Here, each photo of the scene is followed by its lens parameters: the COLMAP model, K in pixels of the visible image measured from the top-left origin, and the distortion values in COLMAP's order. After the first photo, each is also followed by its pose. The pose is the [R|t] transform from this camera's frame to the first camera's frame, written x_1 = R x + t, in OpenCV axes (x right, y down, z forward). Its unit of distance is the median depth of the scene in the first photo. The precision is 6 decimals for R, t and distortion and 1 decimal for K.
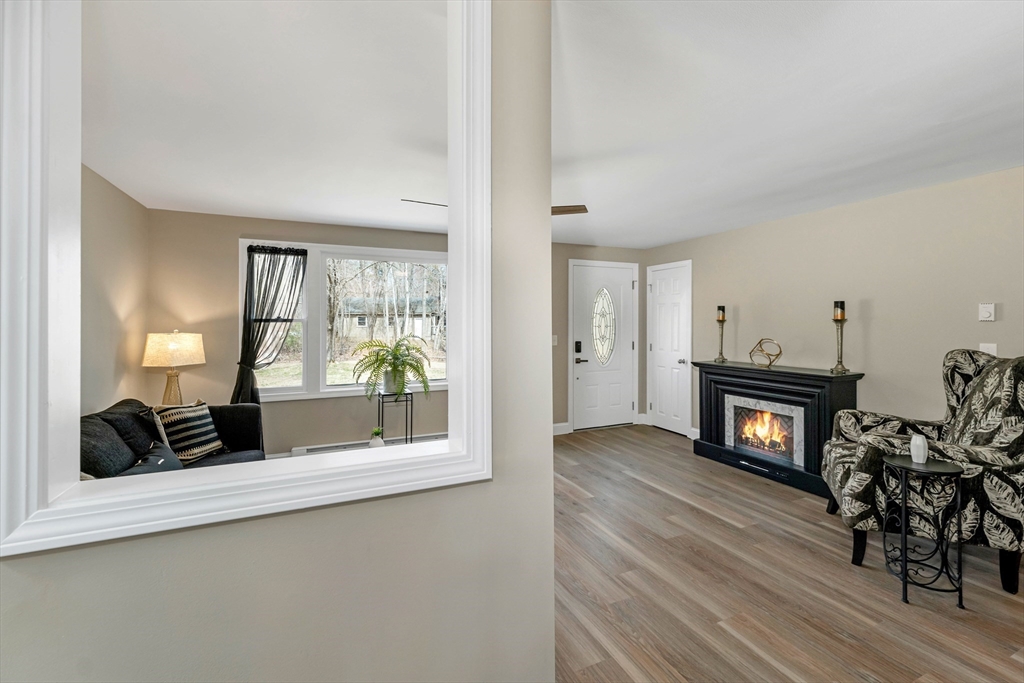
lens RADIAL K [[422.9, 0, 489.6], [0, 422.9, 319.3], [0, 0, 1]] dist [0.004334, 0.000114]
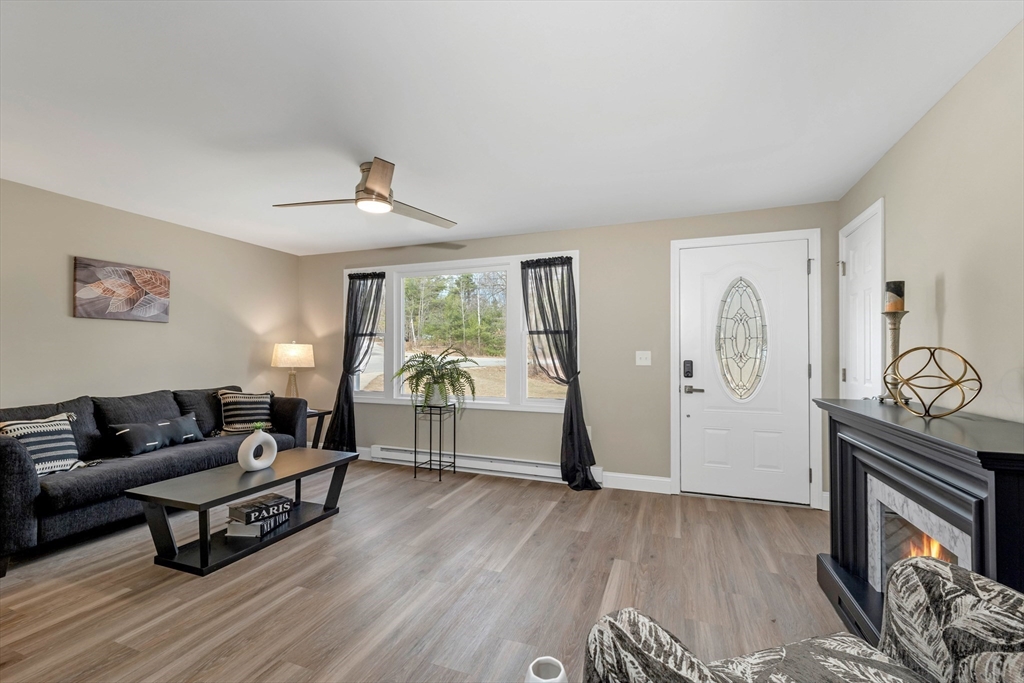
lens RADIAL K [[422.9, 0, 514.5], [0, 422.9, 346.2], [0, 0, 1]] dist [0.004334, 0.000114]
pose [[0.733114, -0.005245, -0.680085, 0.598392], [0.000460, 0.999974, -0.007216, 0.043570], [0.680106, 0.004977, 0.733097, 0.409099]]
